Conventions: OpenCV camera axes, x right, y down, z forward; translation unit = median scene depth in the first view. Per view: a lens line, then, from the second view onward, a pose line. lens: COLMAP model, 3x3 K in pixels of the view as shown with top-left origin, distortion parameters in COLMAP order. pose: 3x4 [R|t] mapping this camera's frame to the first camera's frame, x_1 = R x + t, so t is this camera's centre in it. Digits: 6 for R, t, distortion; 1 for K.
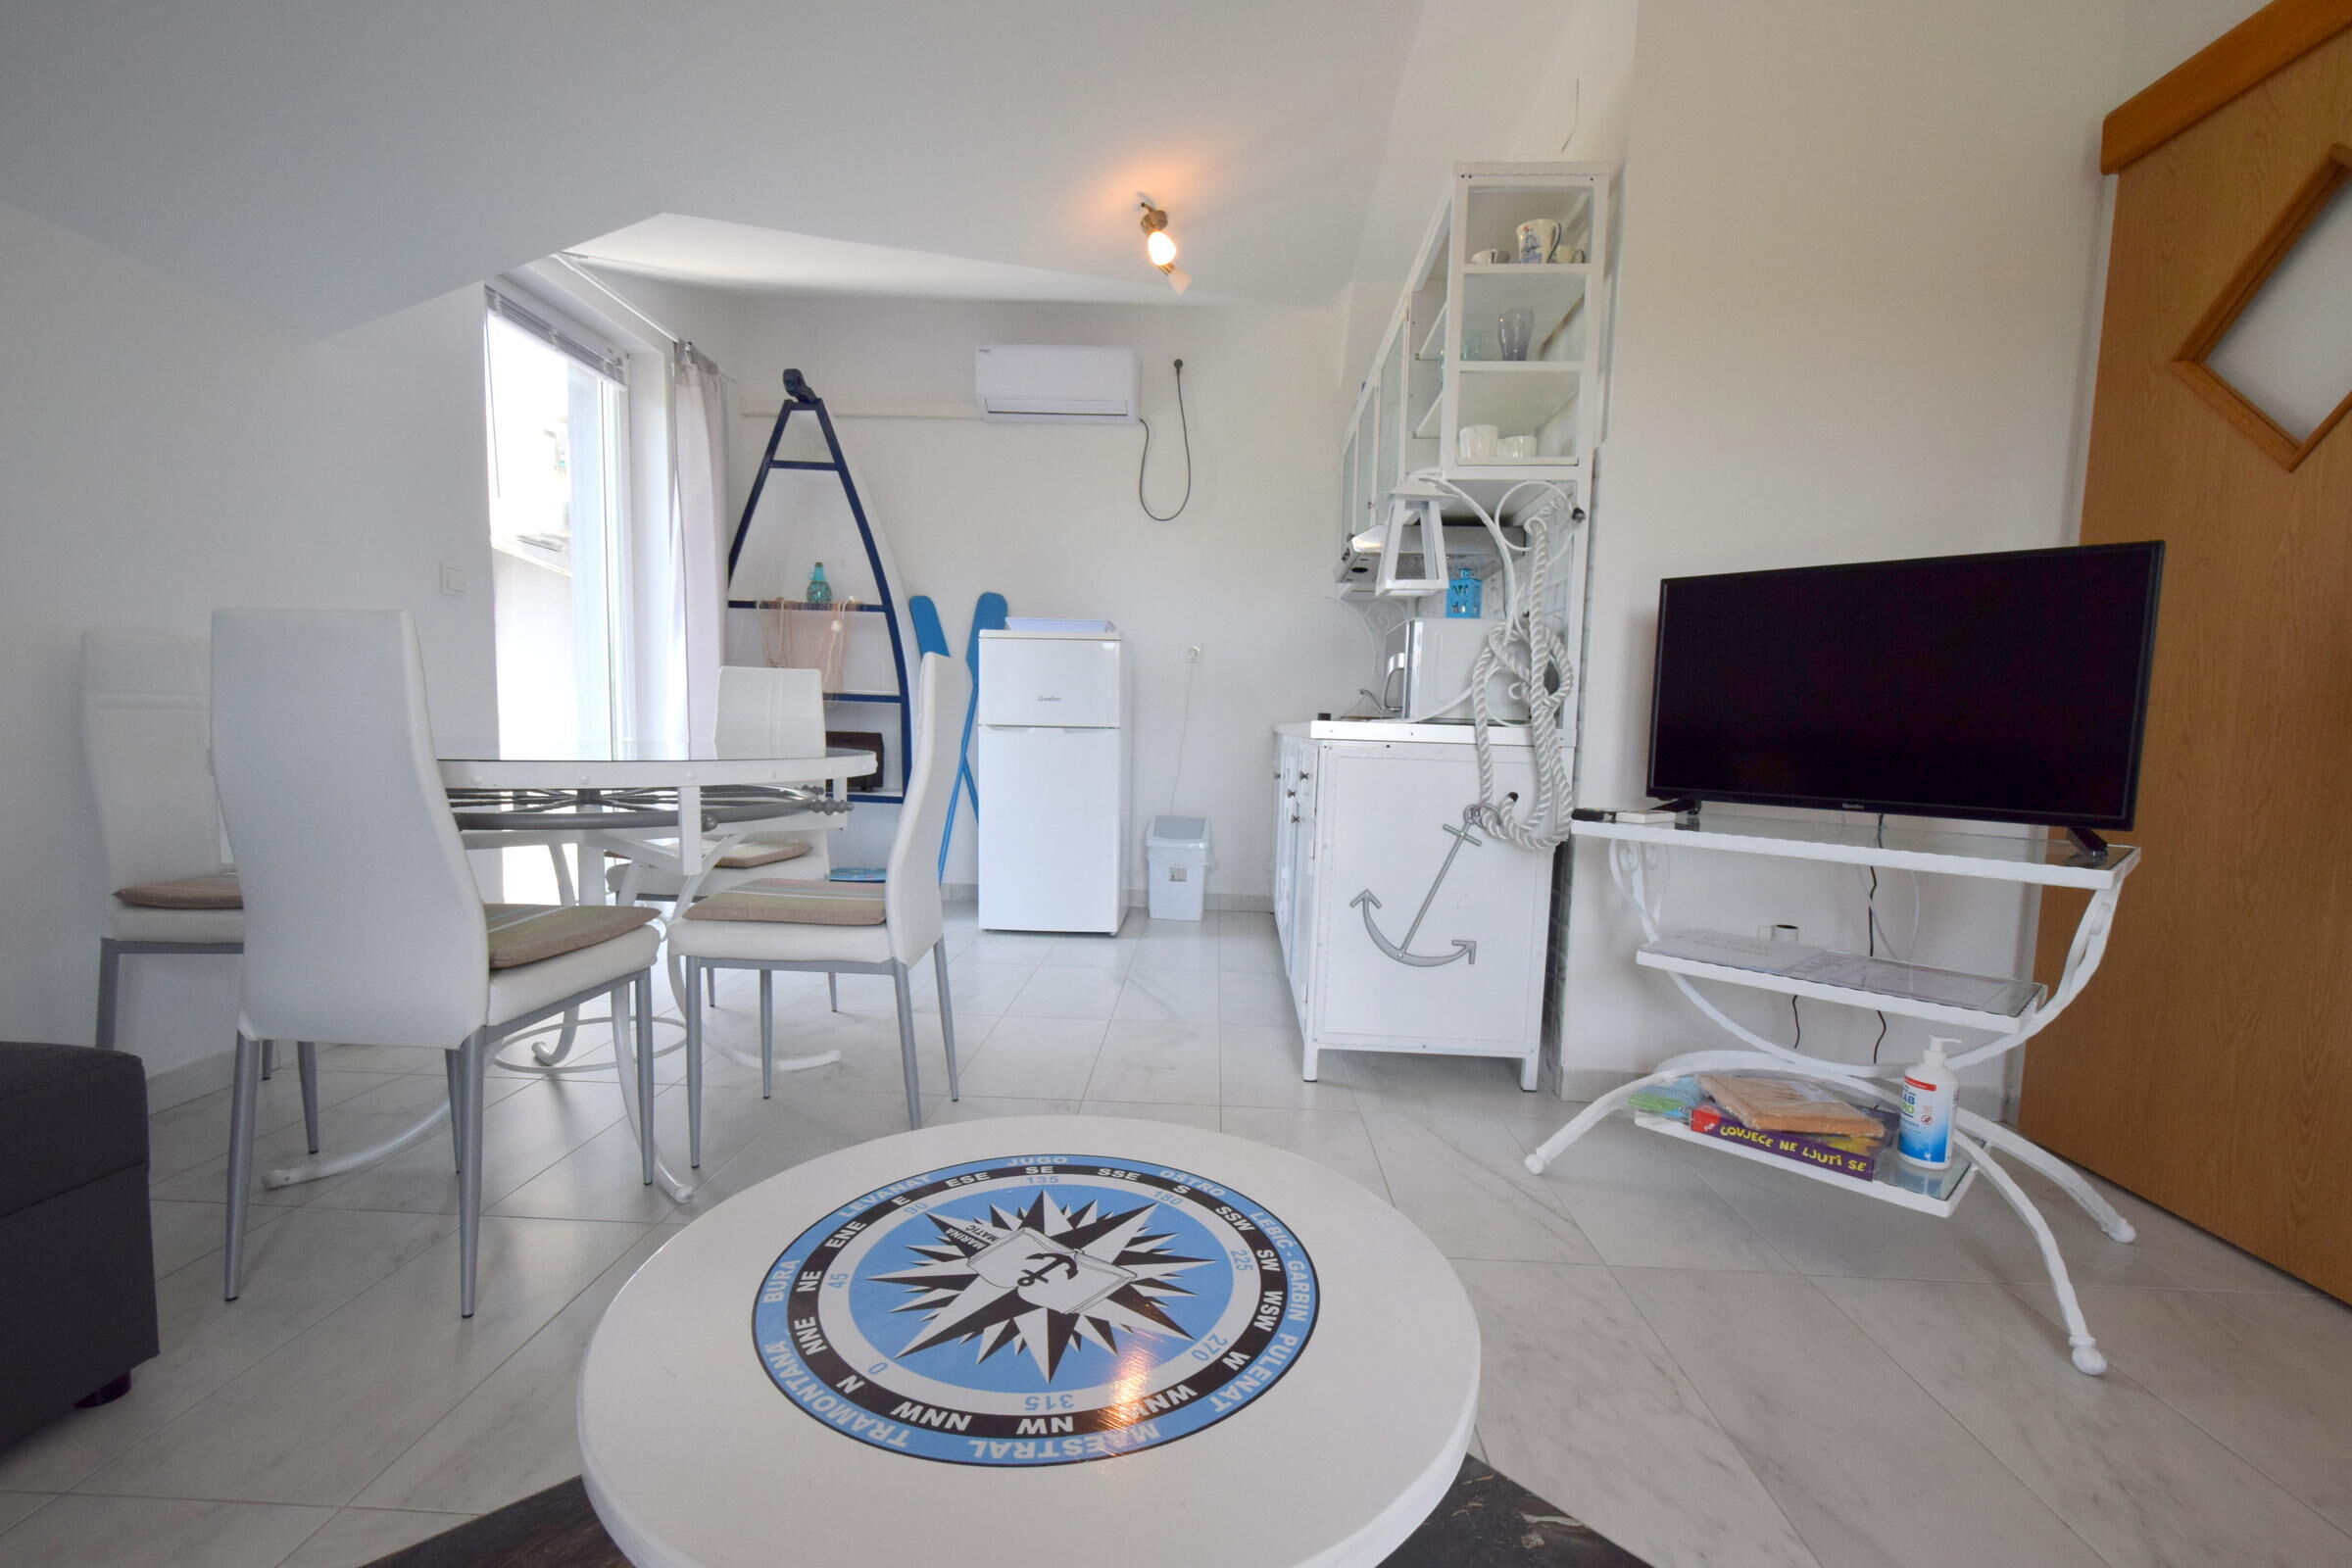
lens RADIAL K [[1031.6, 0, 1180.0], [0, 1031.6, 820.5], [0, 0, 1]] dist [0.001971, -0.000915]
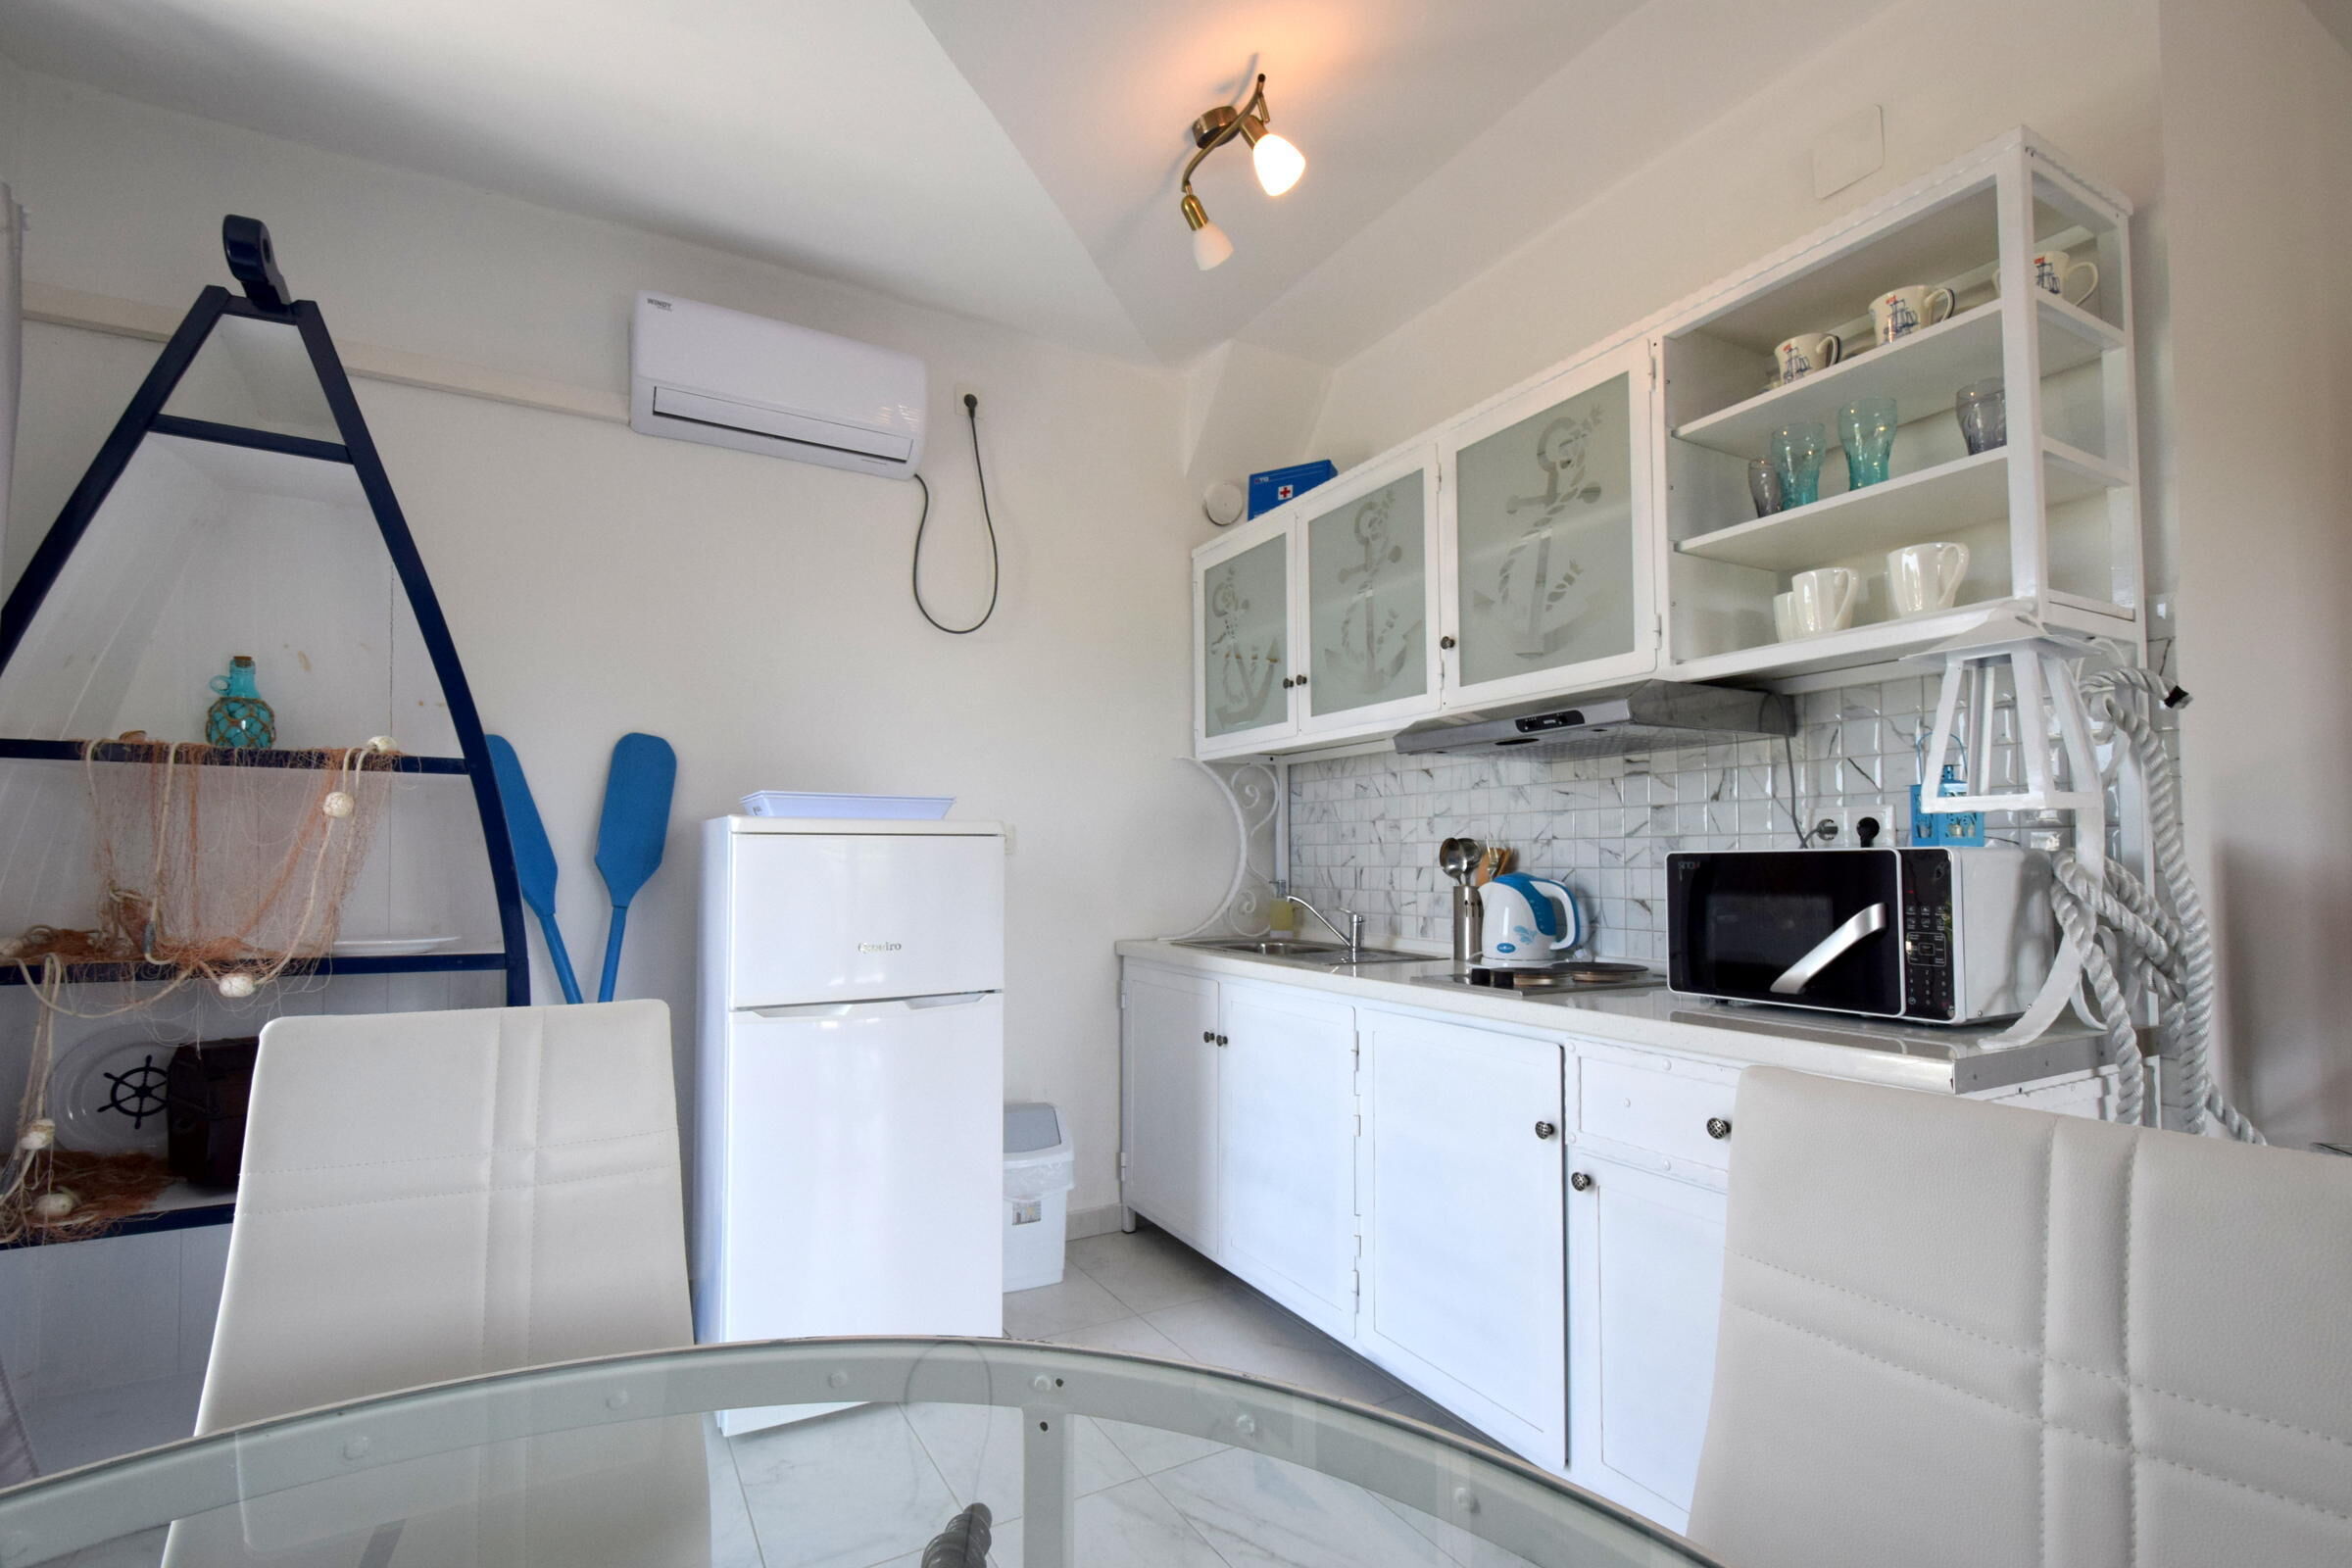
lens RADIAL K [[1033.5, 0, 1186.9], [0, 1033.5, 826.0], [0, 0, 1]] dist [-0.001056, -0.005175]
pose [[0.846836, -0.008776, 0.531782, -0.281377], [0.076590, 0.991454, -0.105604, -0.114556], [-0.526310, 0.130159, 0.840271, 0.483189]]
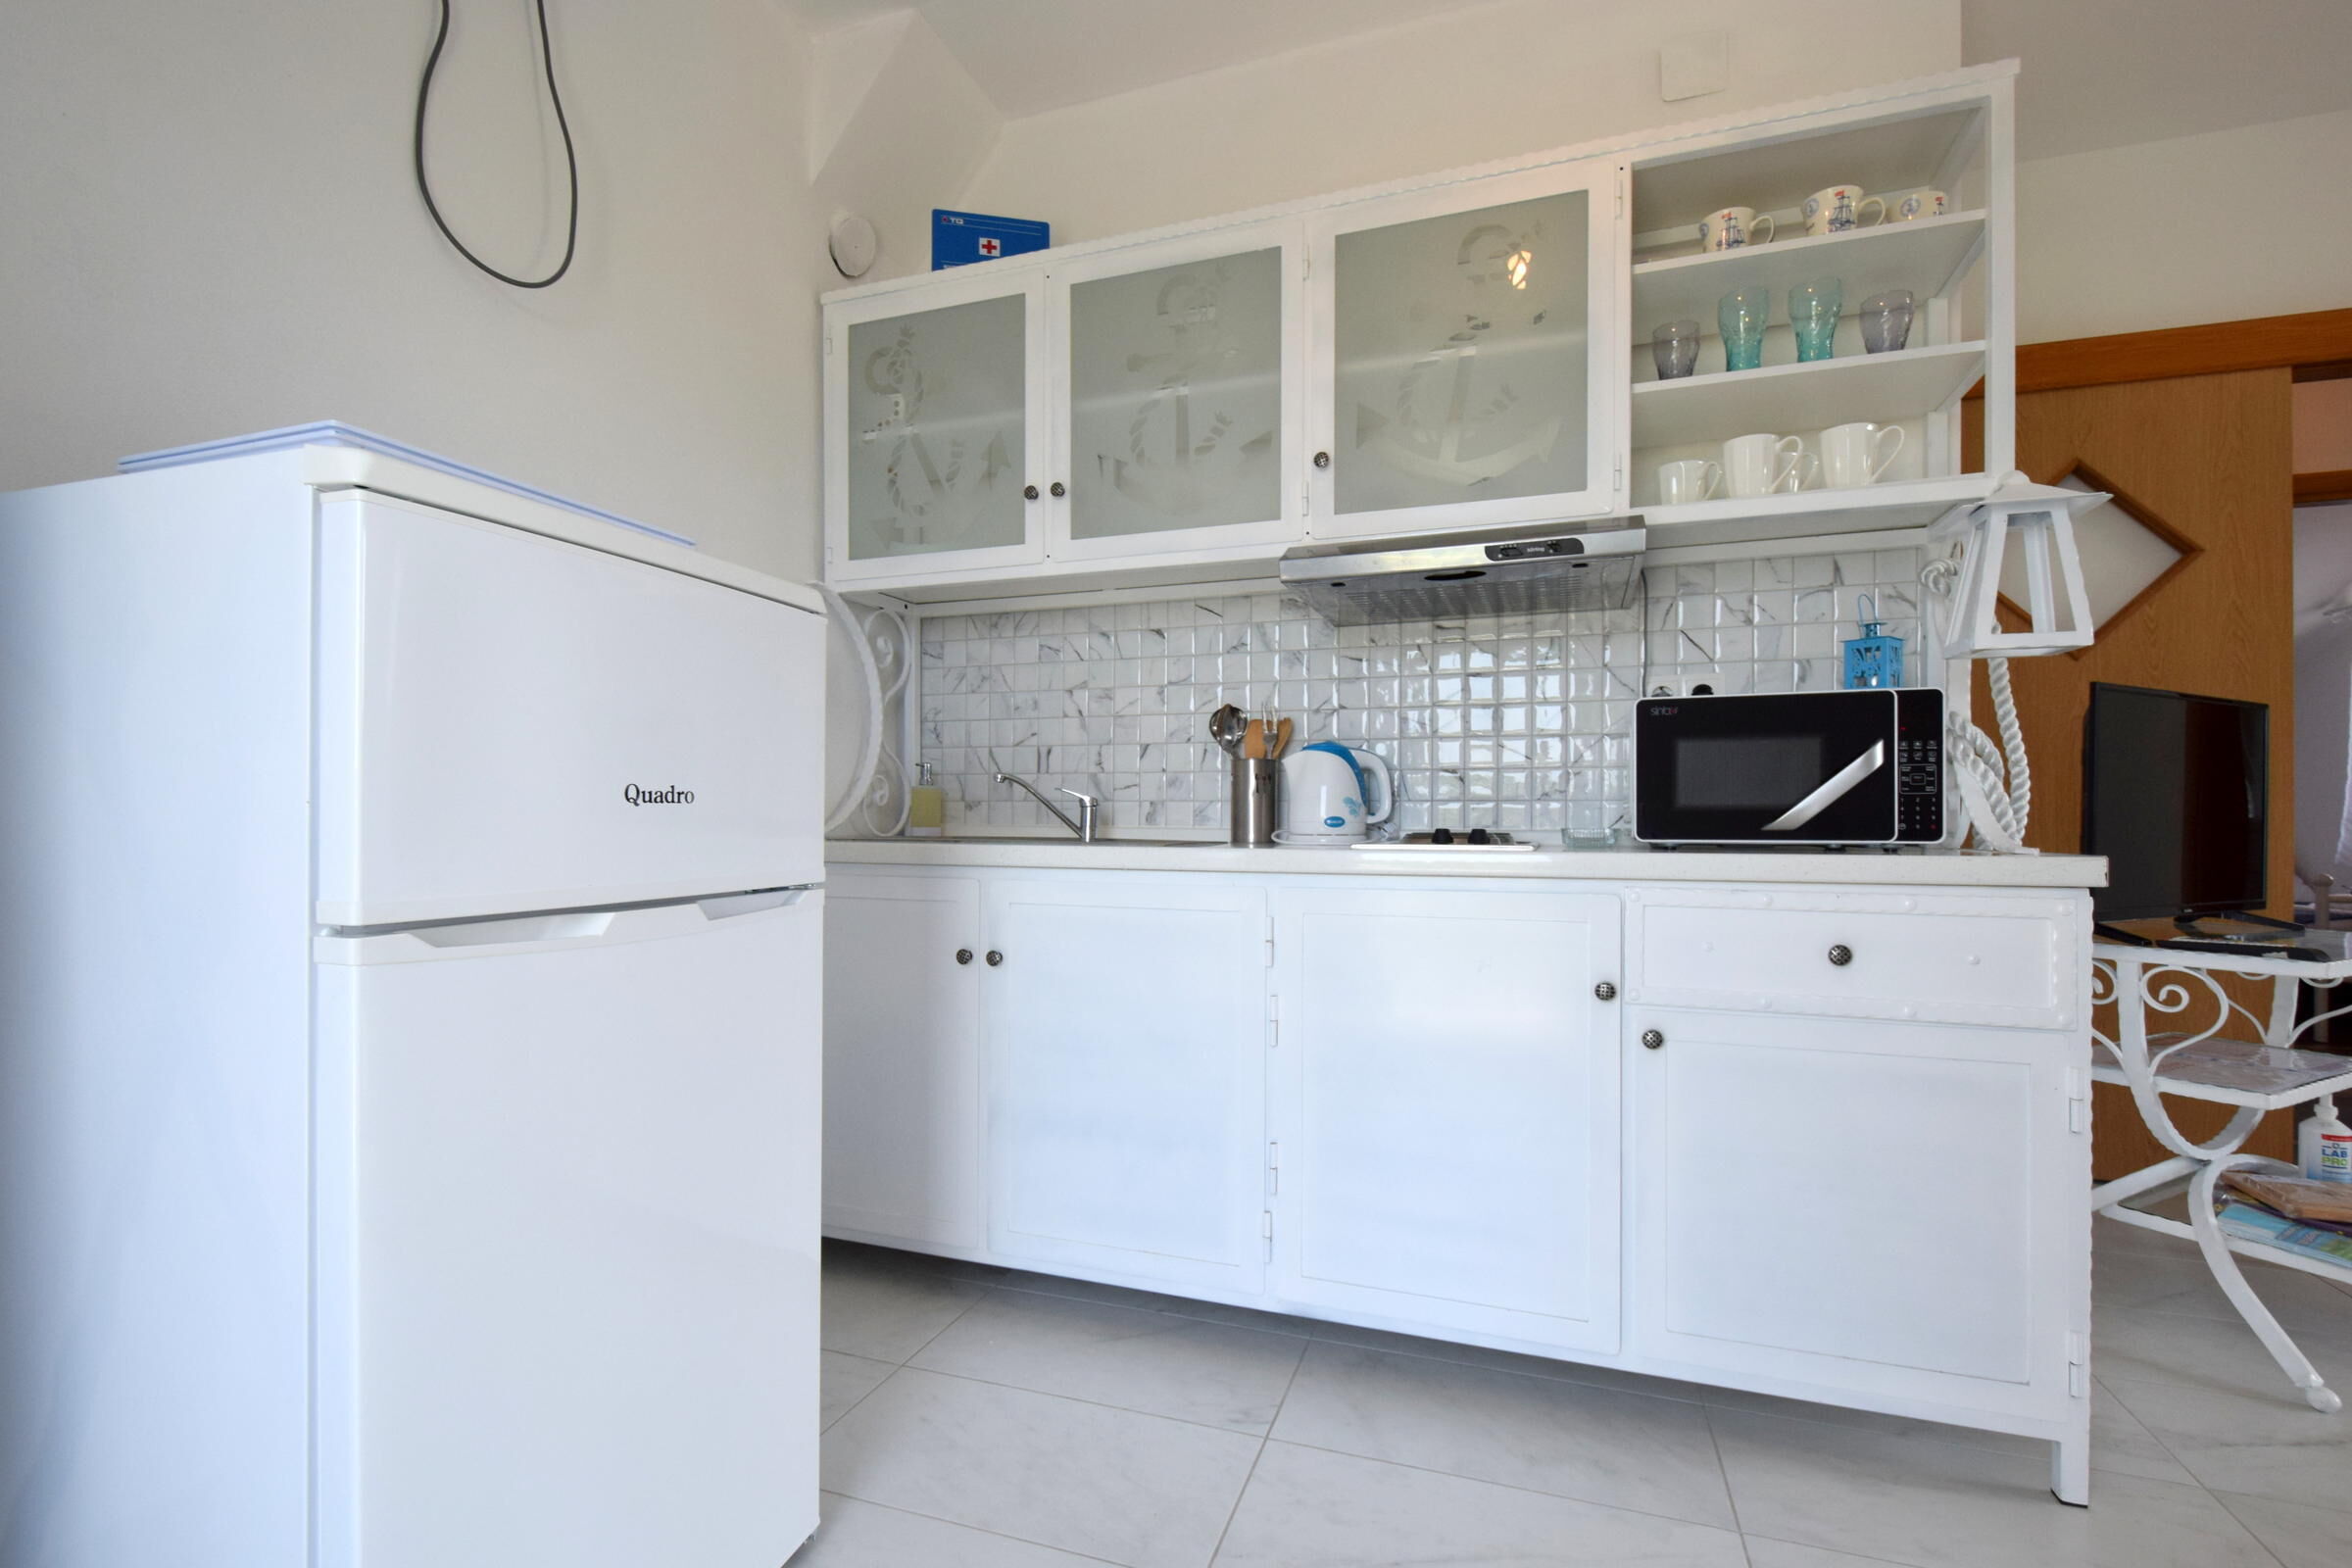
lens RADIAL K [[1031.6, 0, 1180.0], [0, 1031.6, 820.5], [0, 0, 1]] dist [0.001971, -0.000915]
pose [[0.303930, -0.029719, 0.952231, -0.345094], [0.097565, 0.995229, -0.000080, -0.101563], [-0.947685, 0.092928, 0.305380, 0.821683]]
